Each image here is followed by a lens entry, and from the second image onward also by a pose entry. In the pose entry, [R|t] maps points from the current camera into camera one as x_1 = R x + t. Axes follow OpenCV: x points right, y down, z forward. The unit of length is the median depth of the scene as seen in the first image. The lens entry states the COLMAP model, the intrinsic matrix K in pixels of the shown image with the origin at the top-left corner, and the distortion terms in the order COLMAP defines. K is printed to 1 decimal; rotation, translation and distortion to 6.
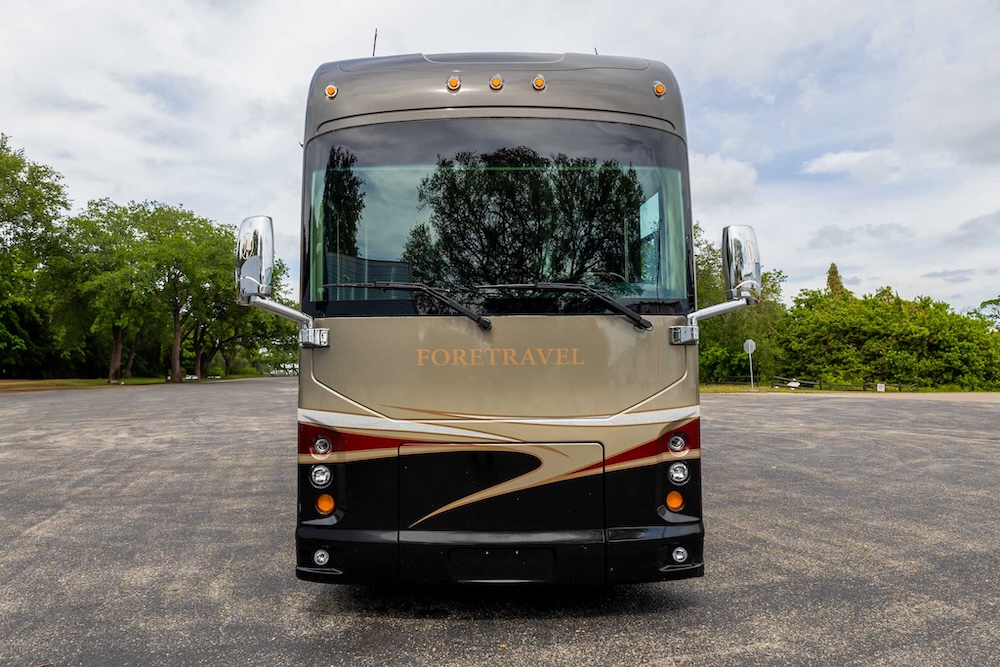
lens RADIAL K [[654.9, 0, 493.3], [0, 654.9, 321.0], [0, 0, 1]] dist [0.015959, -0.001854]
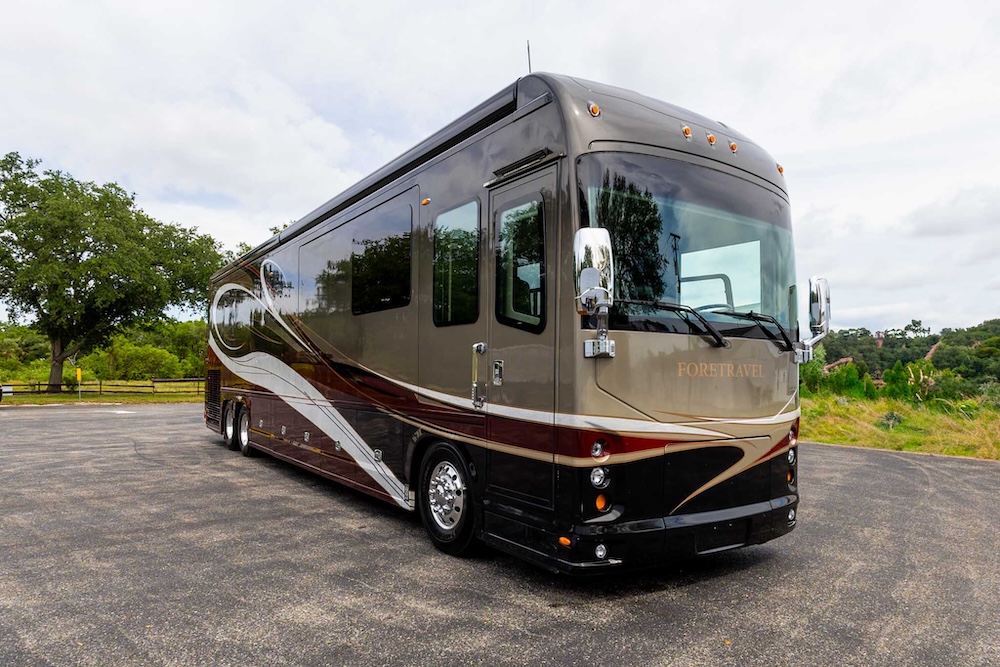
lens RADIAL K [[648.1, 0, 503.0], [0, 648.1, 351.2], [0, 0, 1]] dist [0.015890, -0.000083]
pose [[0.831227, 0.032843, 0.554963, -0.951248], [-0.051971, 0.998472, 0.018752, 0.016268], [-0.553499, -0.044430, 0.831664, 0.200511]]
